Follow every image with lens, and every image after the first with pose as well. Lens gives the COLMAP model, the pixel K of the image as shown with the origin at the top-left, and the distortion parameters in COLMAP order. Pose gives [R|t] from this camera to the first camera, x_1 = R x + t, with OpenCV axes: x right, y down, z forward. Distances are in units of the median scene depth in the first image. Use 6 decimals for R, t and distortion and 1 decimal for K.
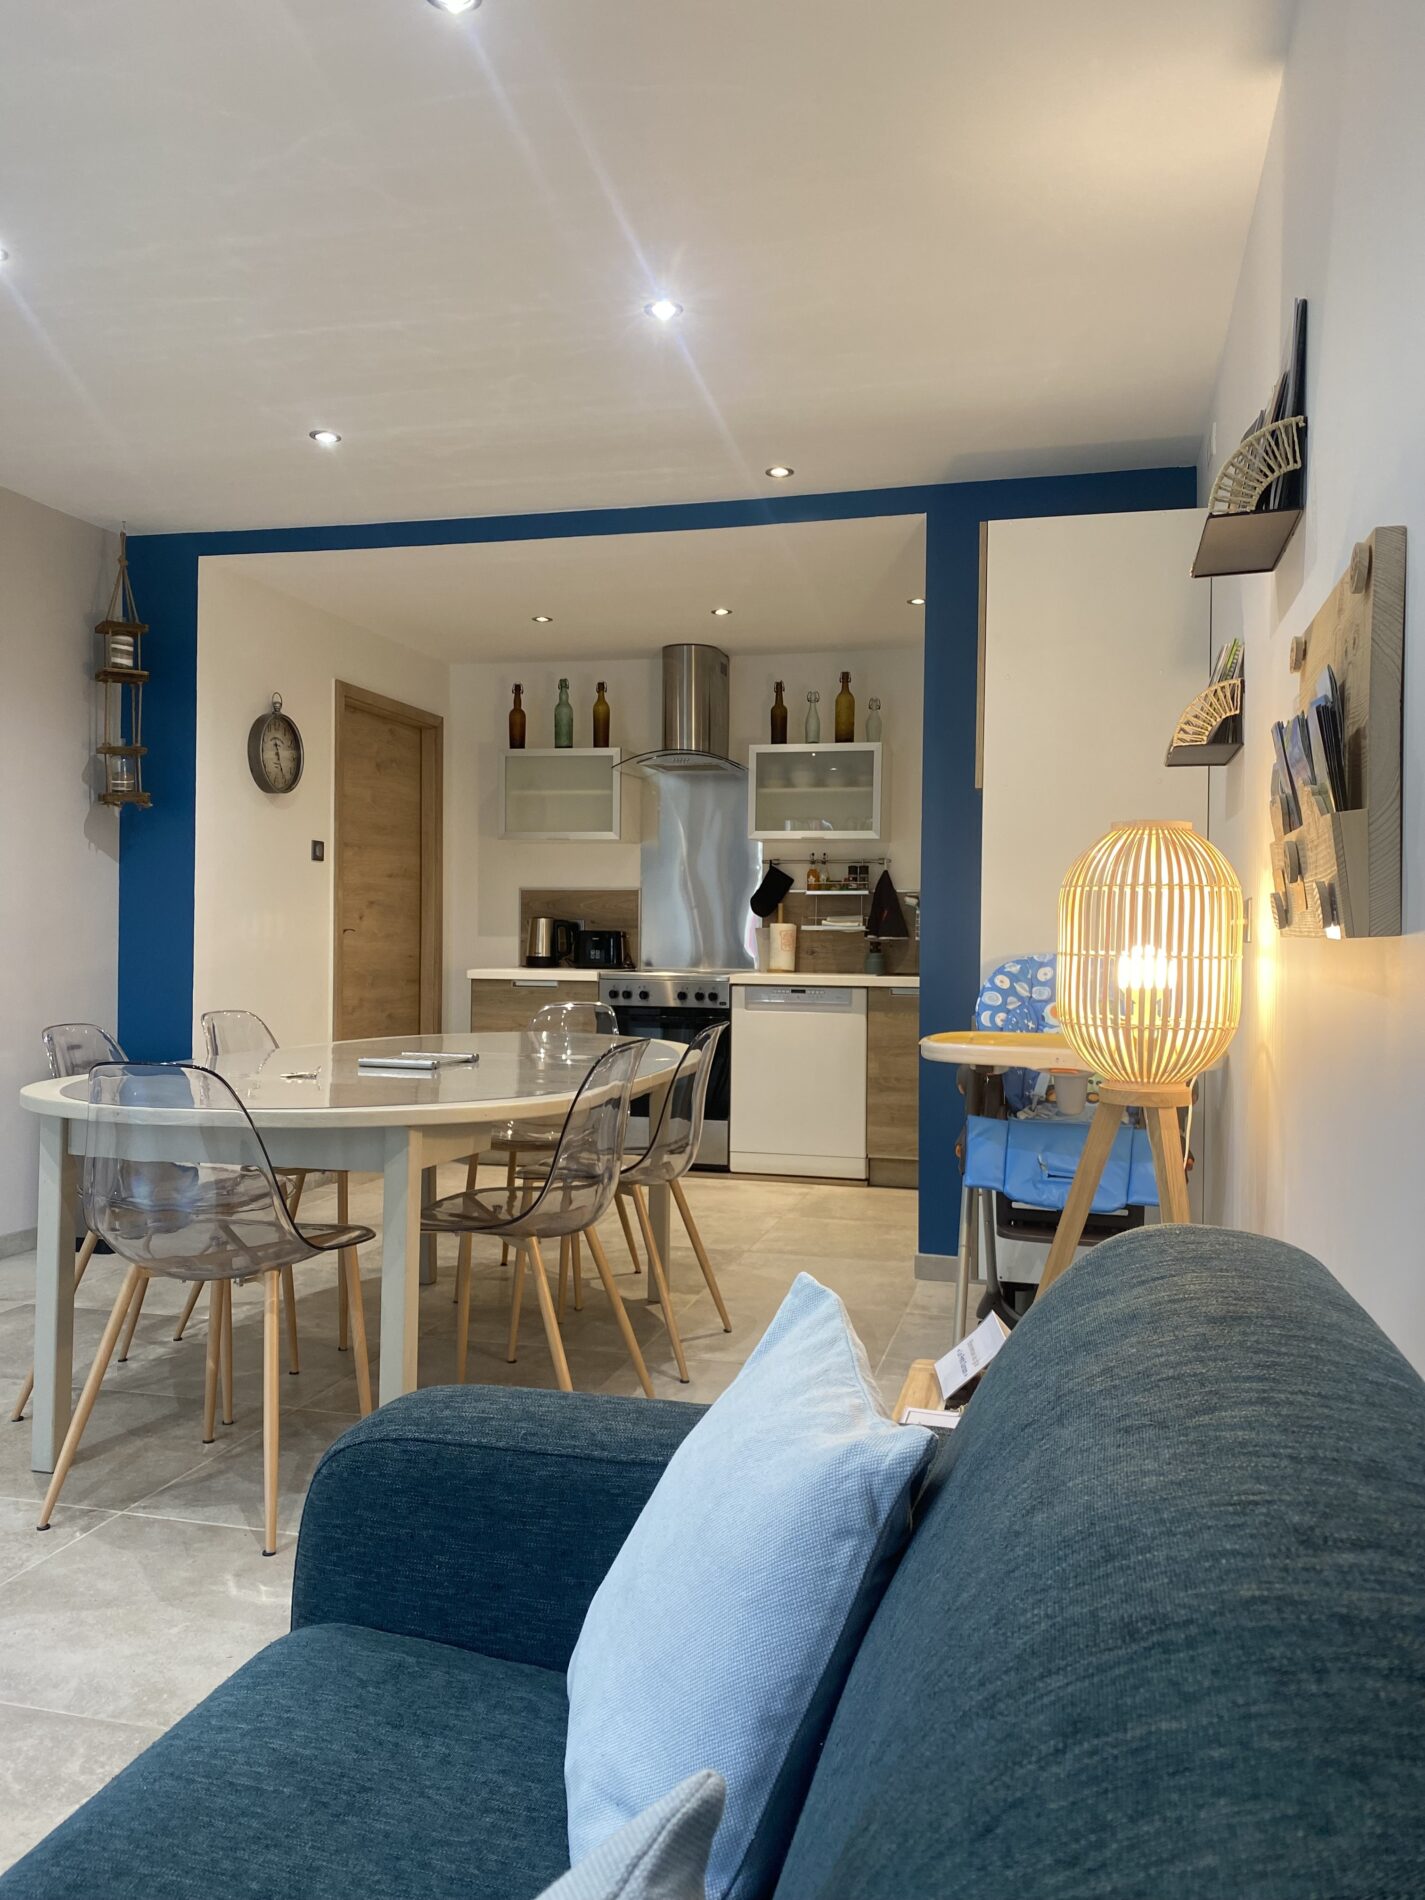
lens RADIAL K [[1420.5, 0, 712.5], [0, 1420.5, 950.0], [0, 0, 1]] dist [0.067710, -0.113476]
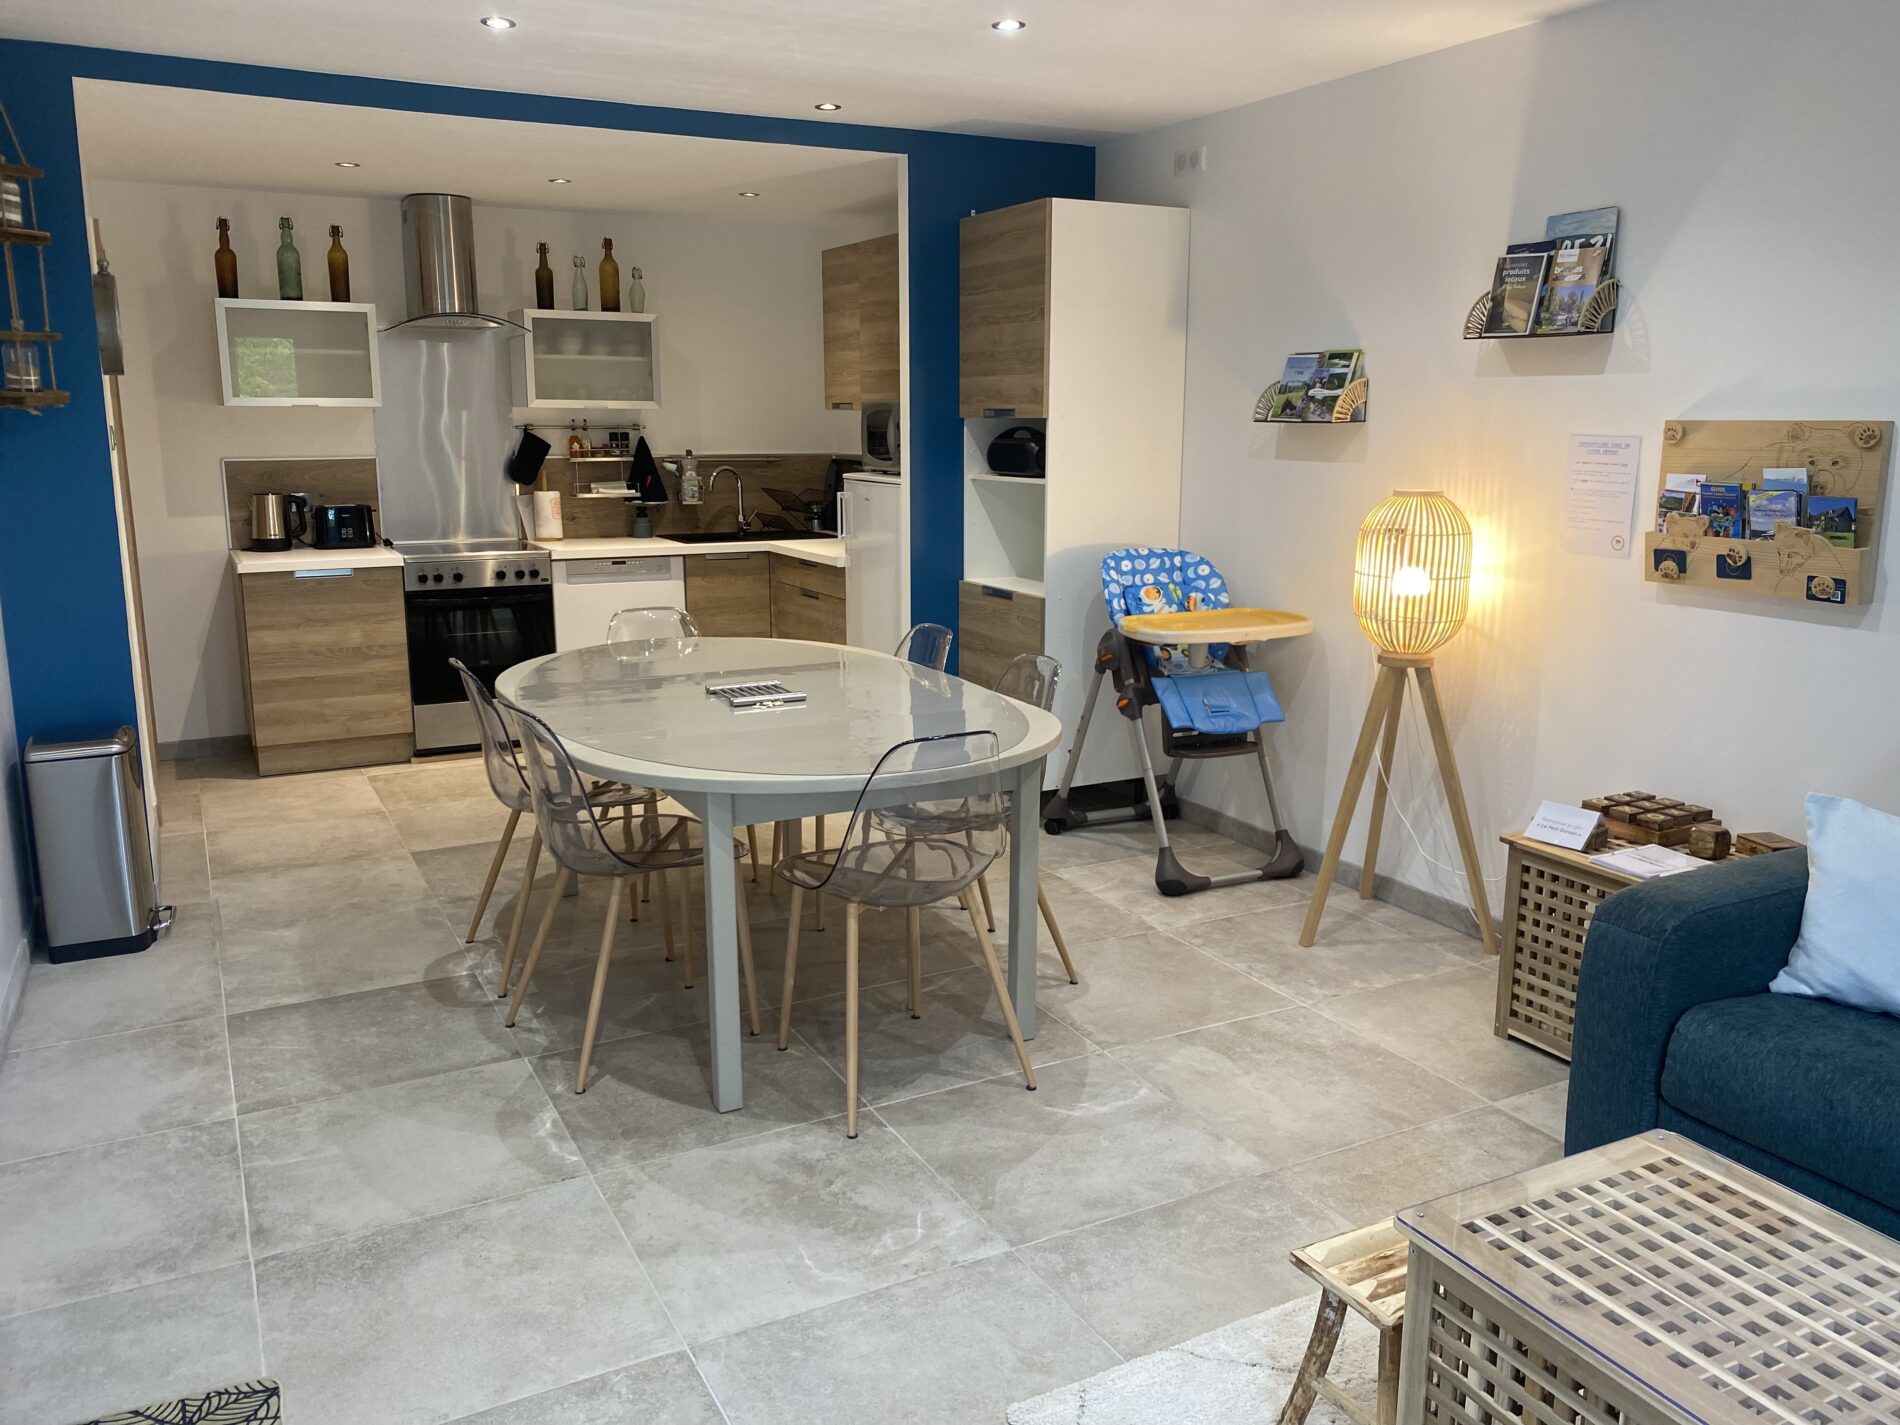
lens RADIAL K [[1432.5, 0, 950.0], [0, 1432.5, 712.5], [0, 0, 1]] dist [-0.006053, -0.000334]
pose [[0.746158, -0.143176, 0.650191, -0.425272], [0.014752, 0.979918, 0.198855, -0.063798], [-0.665605, -0.138786, 0.733286, 0.051995]]
